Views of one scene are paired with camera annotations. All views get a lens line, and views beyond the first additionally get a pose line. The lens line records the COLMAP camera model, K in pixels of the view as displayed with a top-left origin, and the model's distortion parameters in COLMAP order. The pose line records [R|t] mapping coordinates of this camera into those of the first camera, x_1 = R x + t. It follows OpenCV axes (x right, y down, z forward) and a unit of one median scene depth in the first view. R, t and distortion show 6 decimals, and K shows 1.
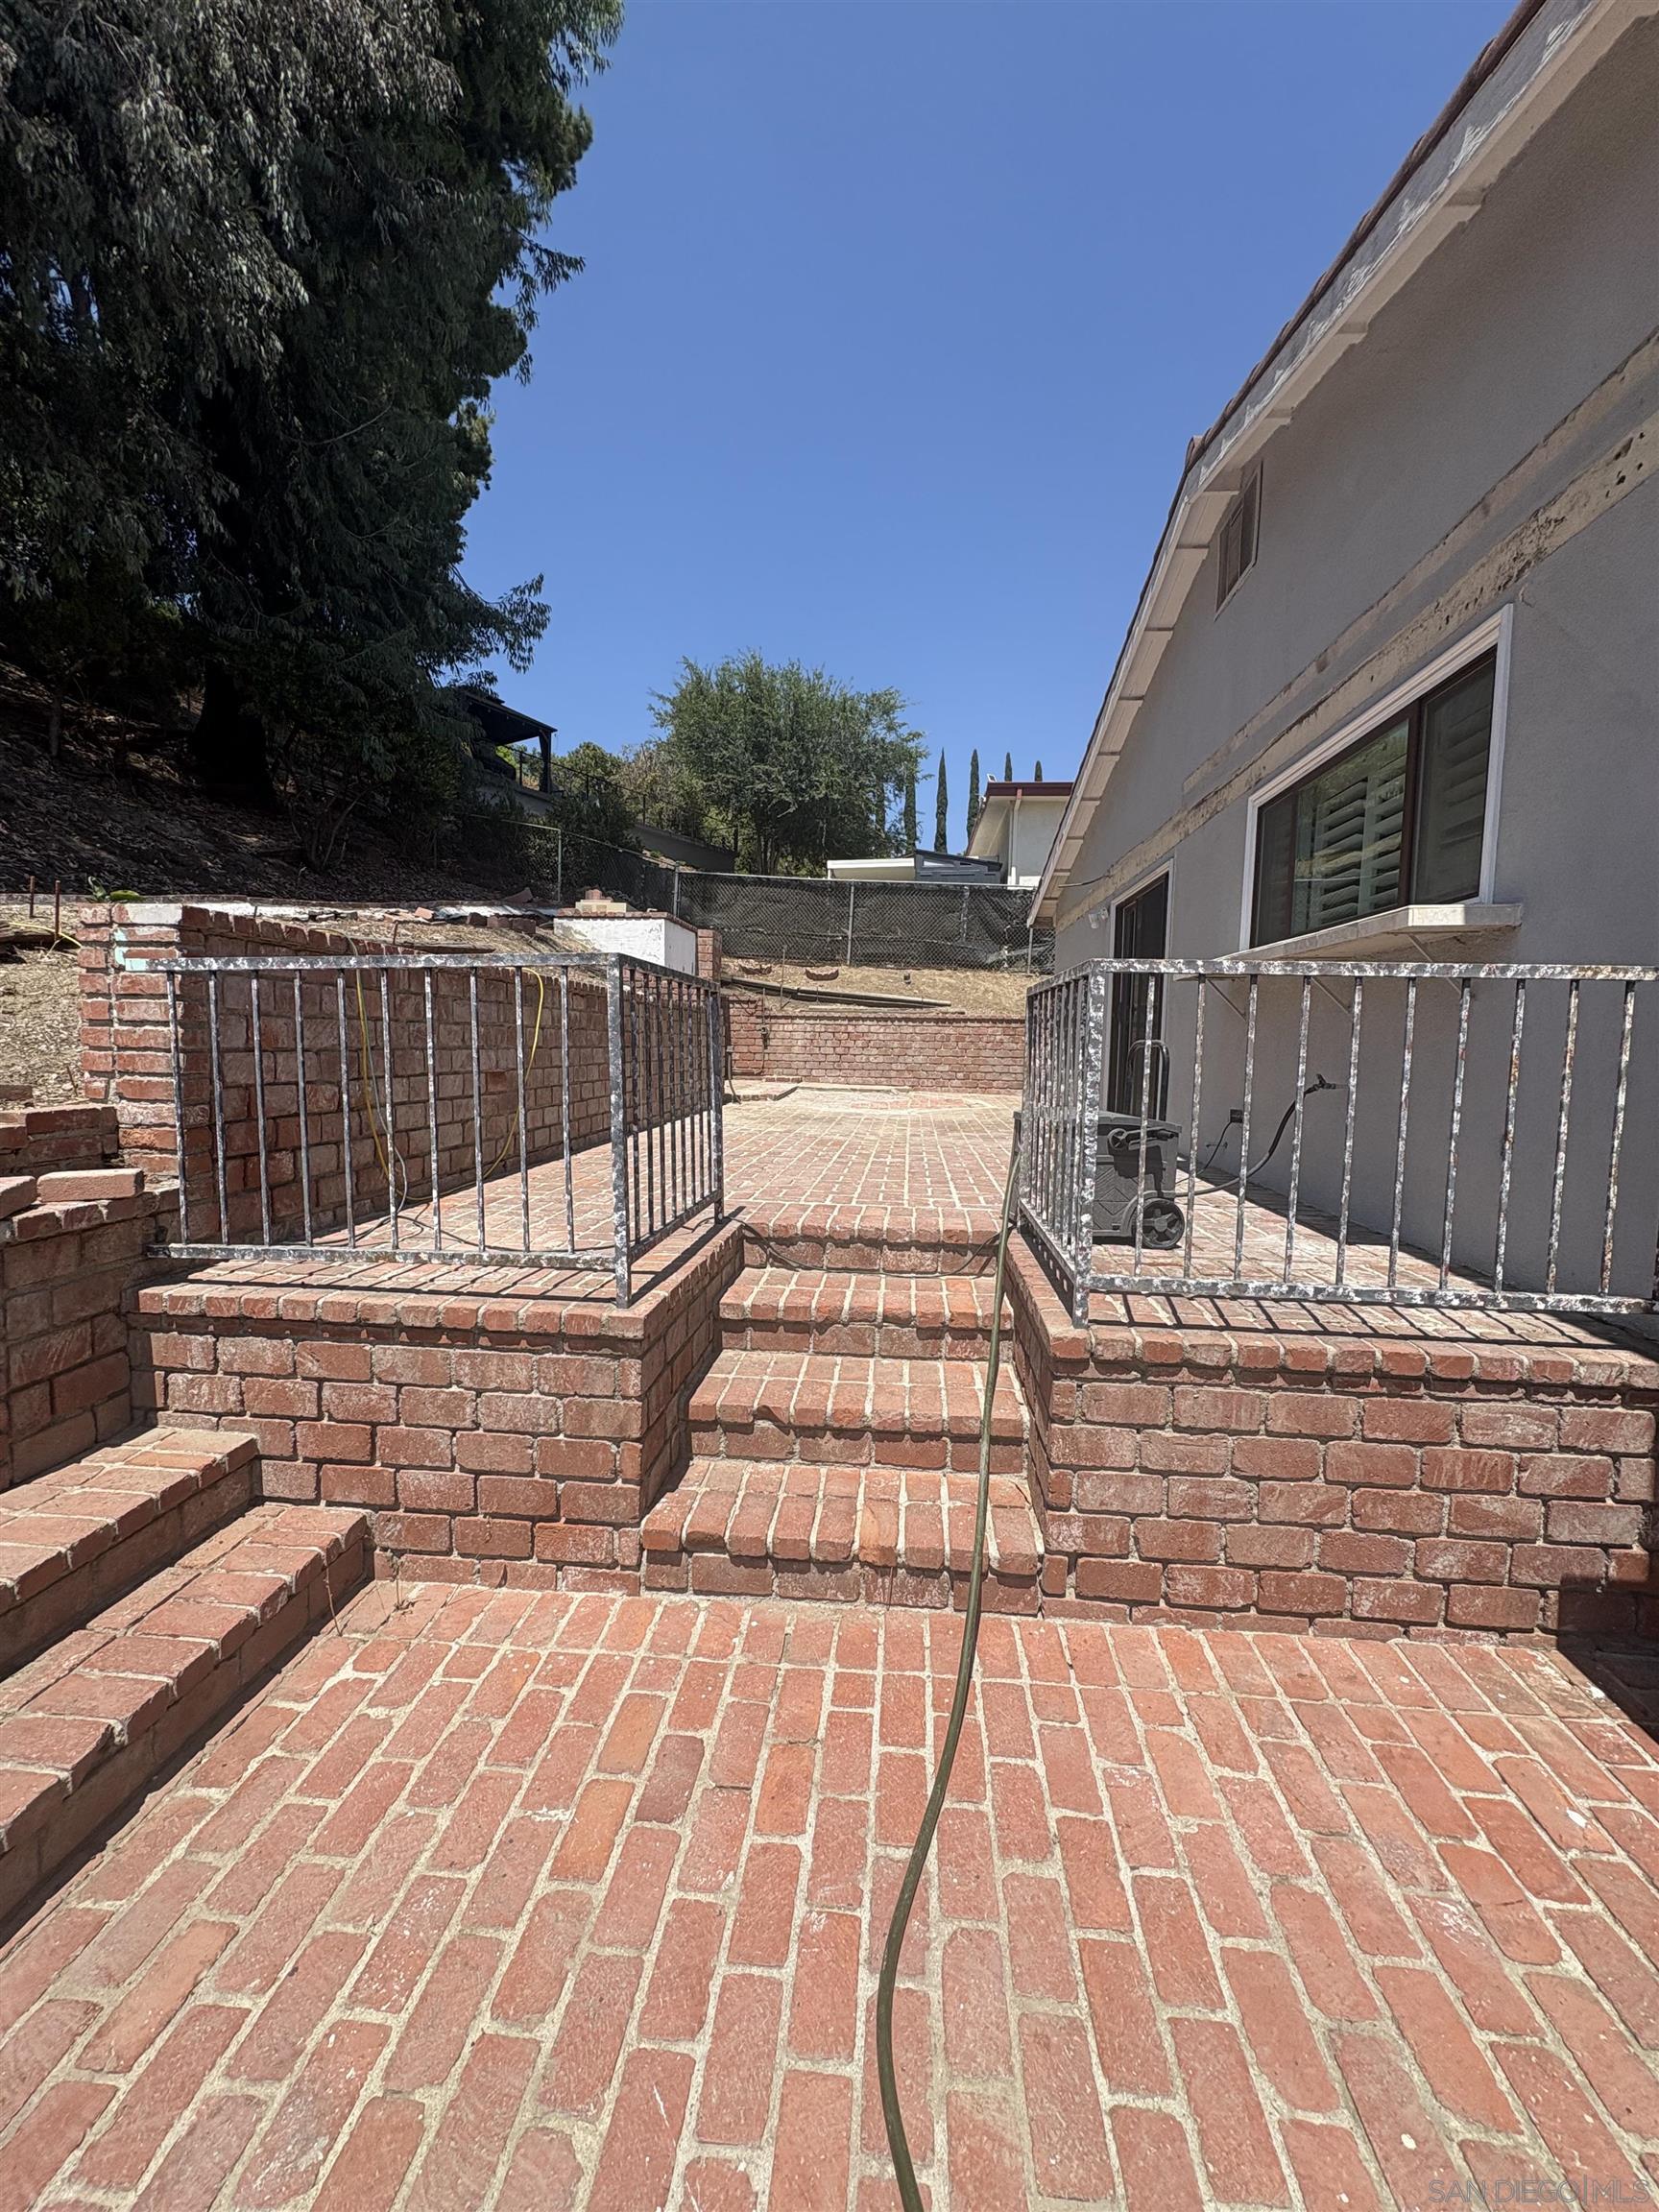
lens RADIAL K [[876.6, 0, 831.4], [0, 876.6, 1112.1], [0, 0, 1]] dist [0.001012, 0.000126]
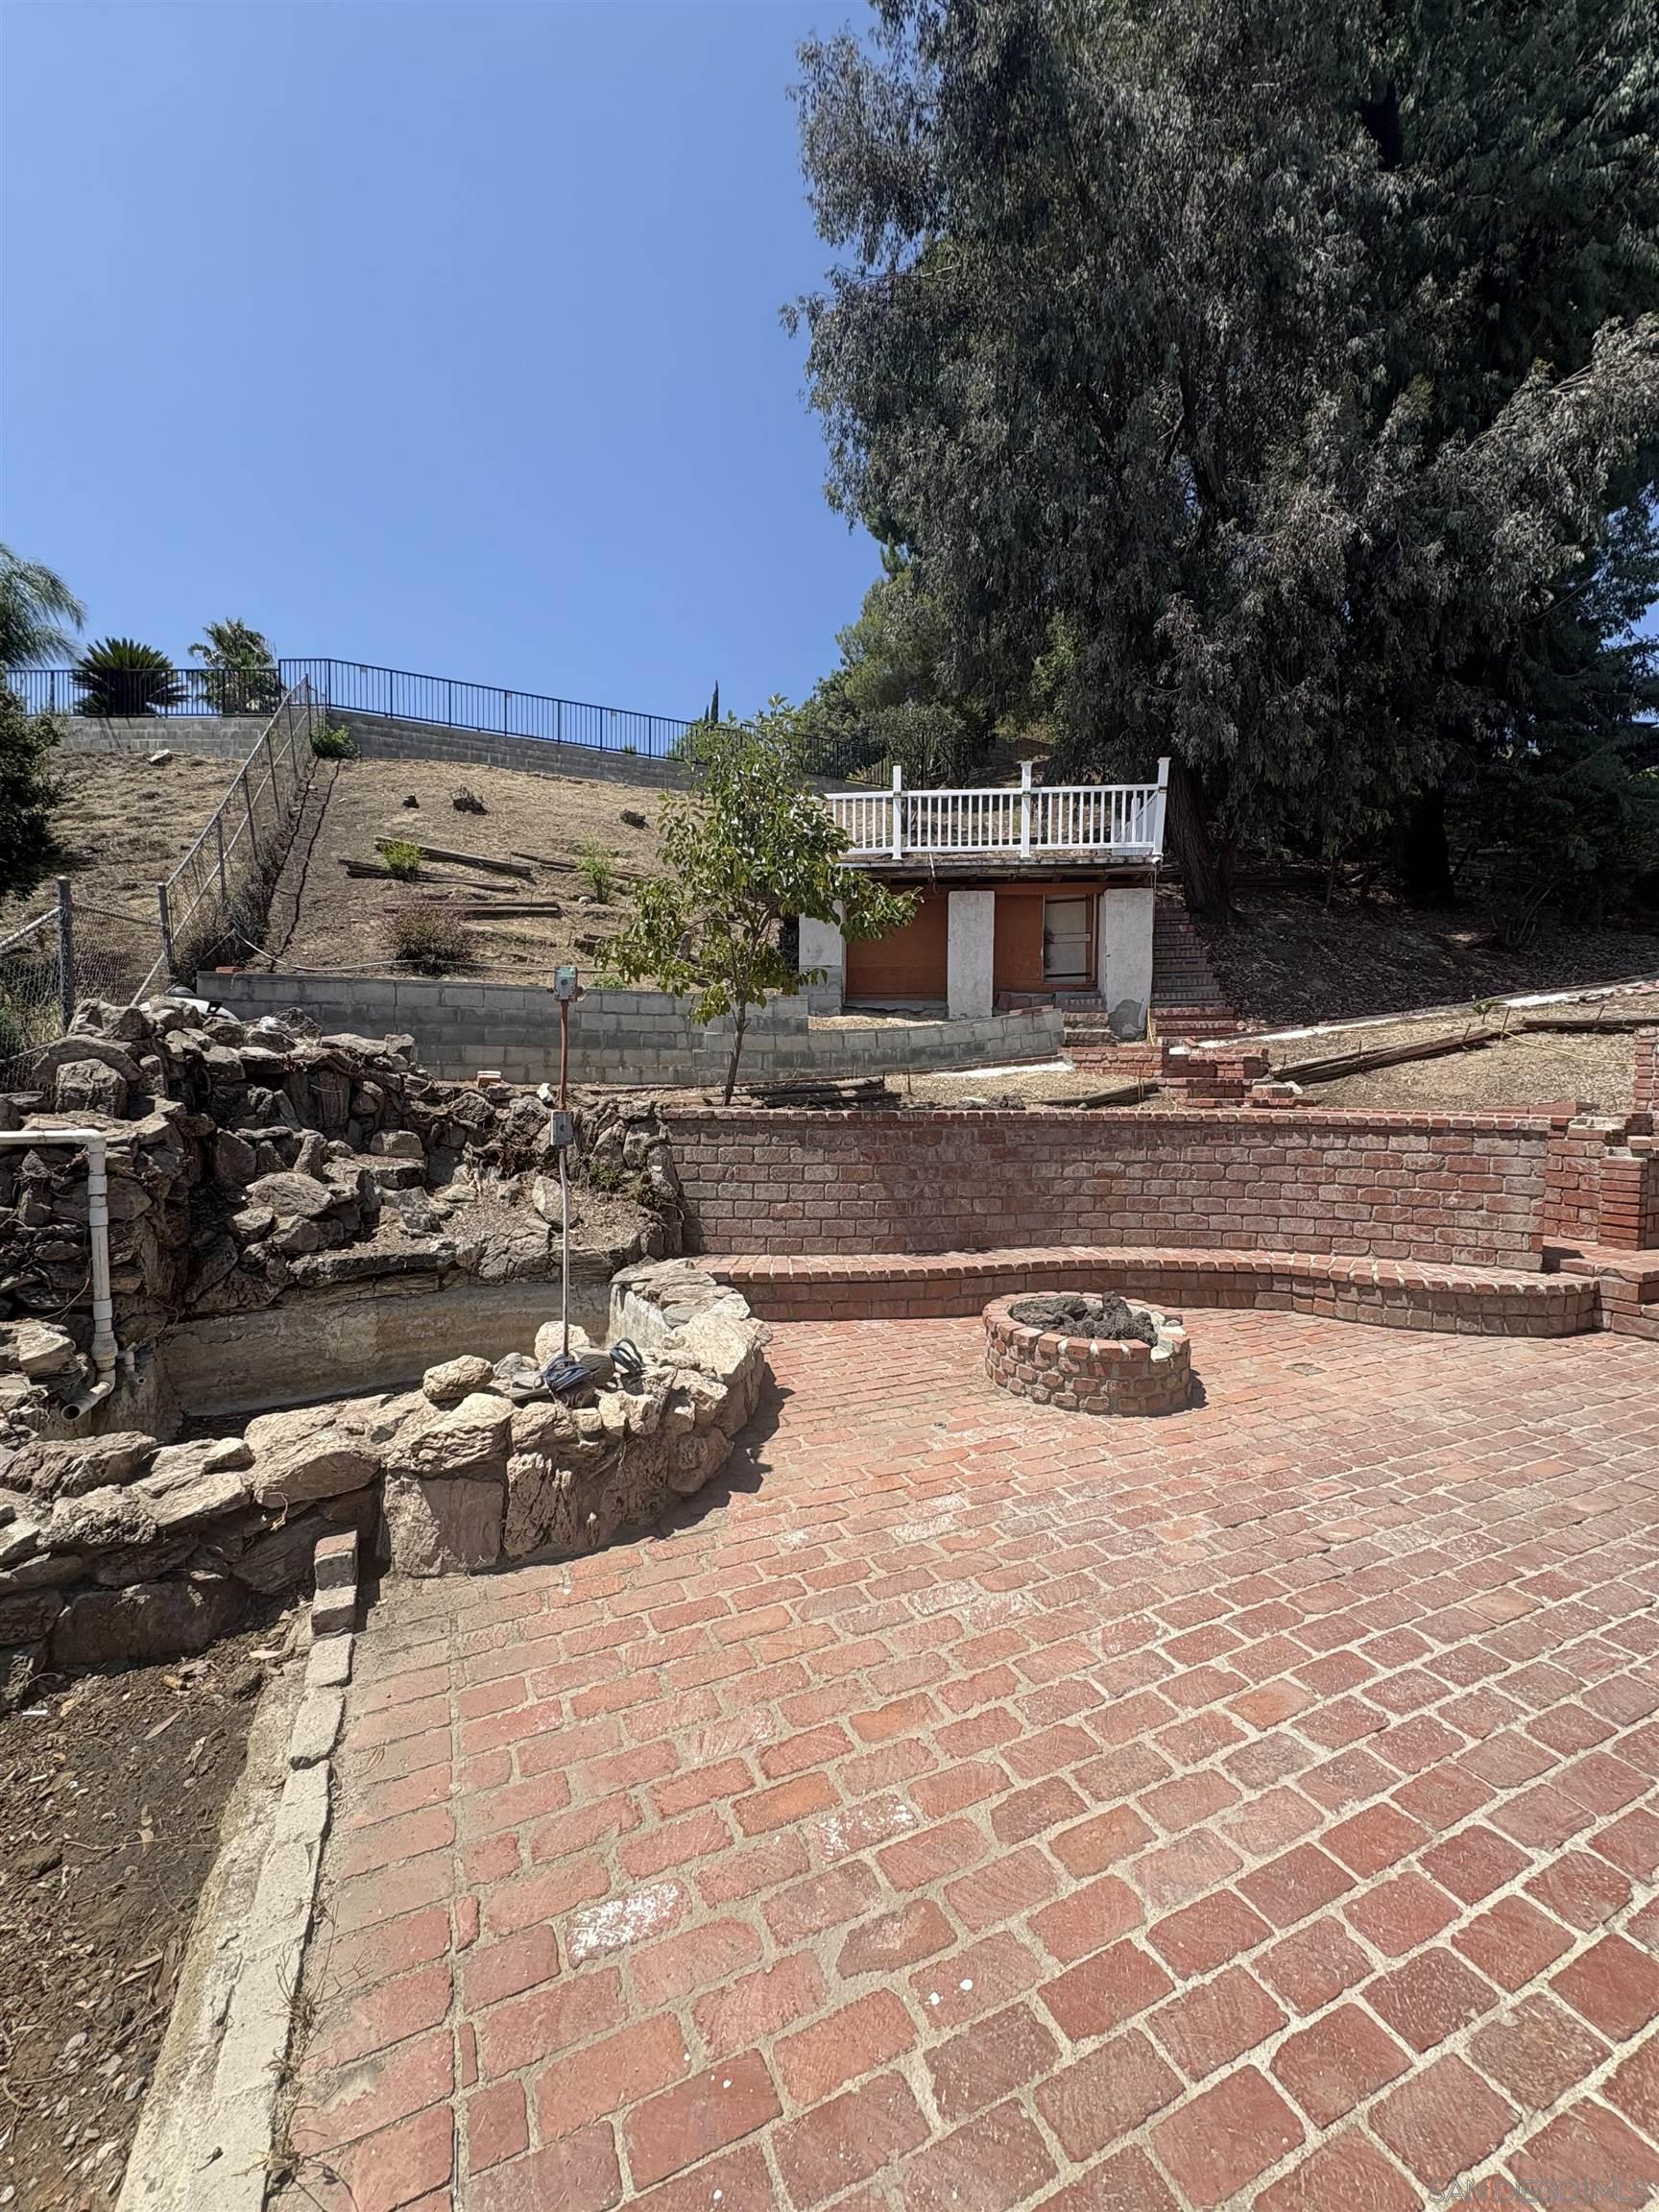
lens RADIAL K [[876.6, 0, 831.0], [0, 876.6, 1105.3], [0, 0, 1]] dist [0.001012, 0.000126]
pose [[0.489190, 0.012096, -0.872093, 0.169504], [-0.066623, 0.997501, -0.023536, 0.196140], [0.869629, 0.069615, 0.488773, -2.293269]]
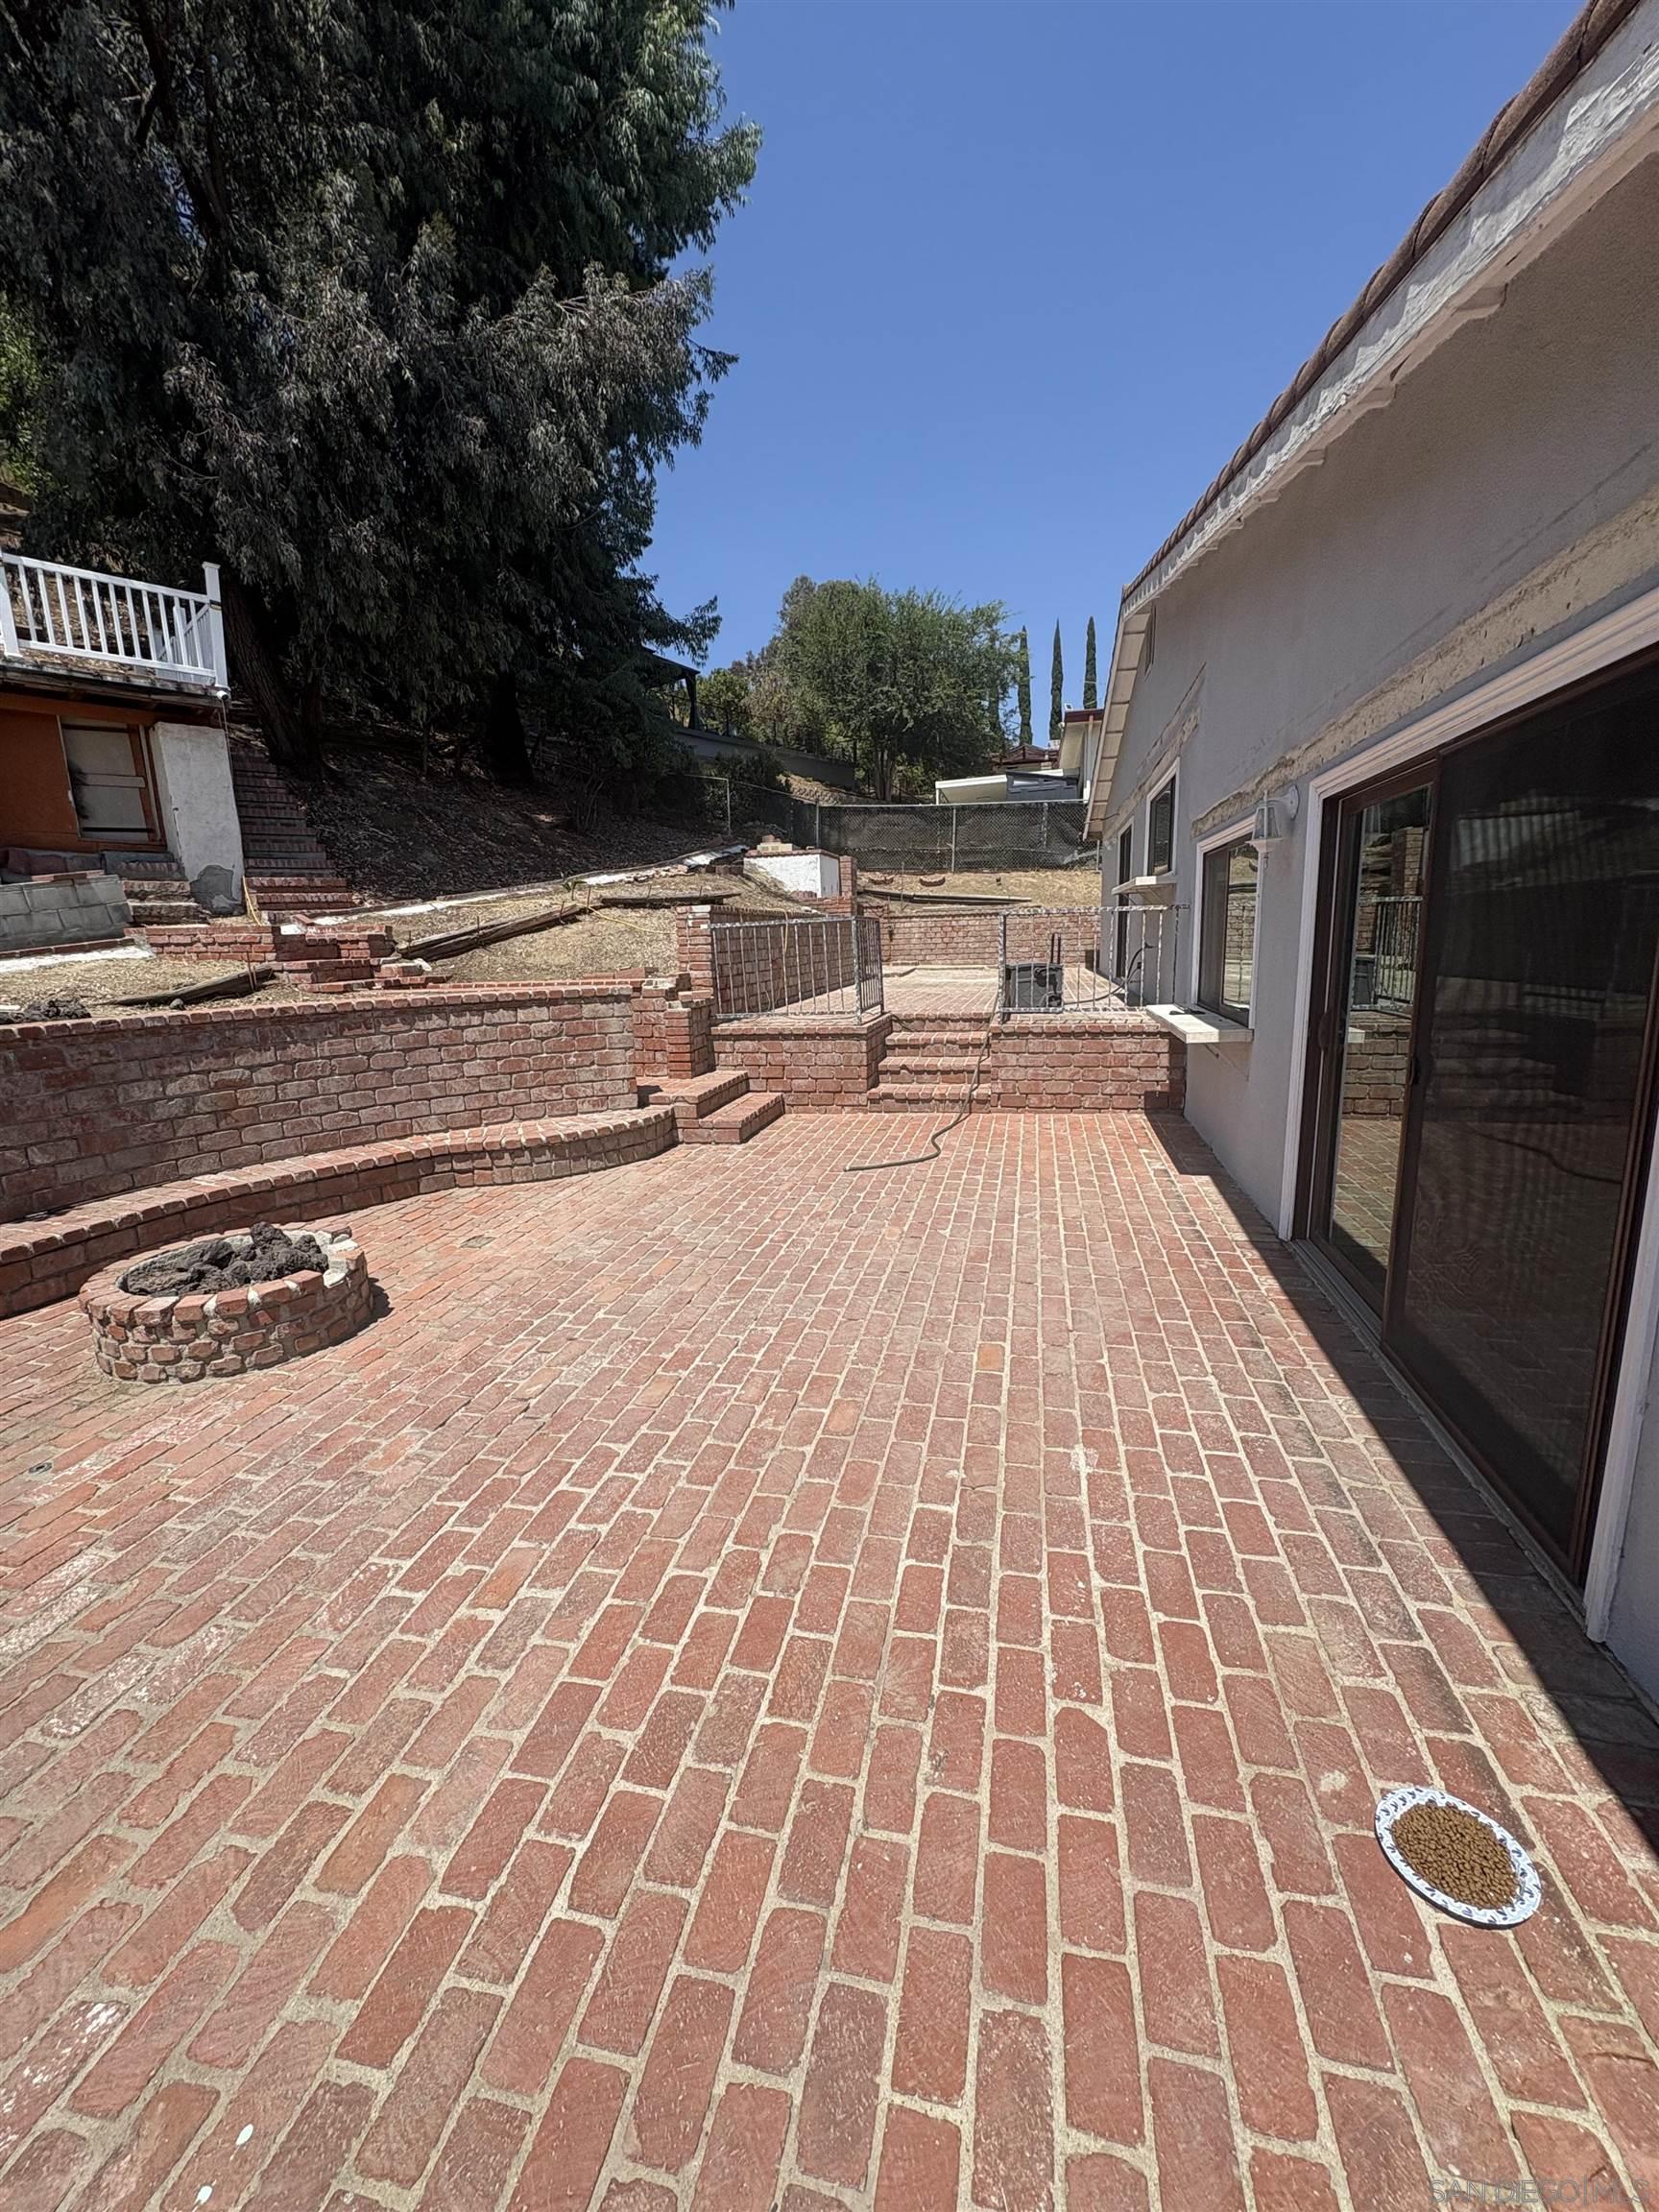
lens RADIAL K [[876.6, 0, 828.8], [0, 876.6, 1103.2], [0, 0, 1]] dist [0.001012, 0.000126]
pose [[0.989378, -0.022976, -0.143538, 0.109984], [0.038831, 0.993321, 0.108651, 0.150259], [0.140083, -0.113070, 0.983663, -2.254327]]
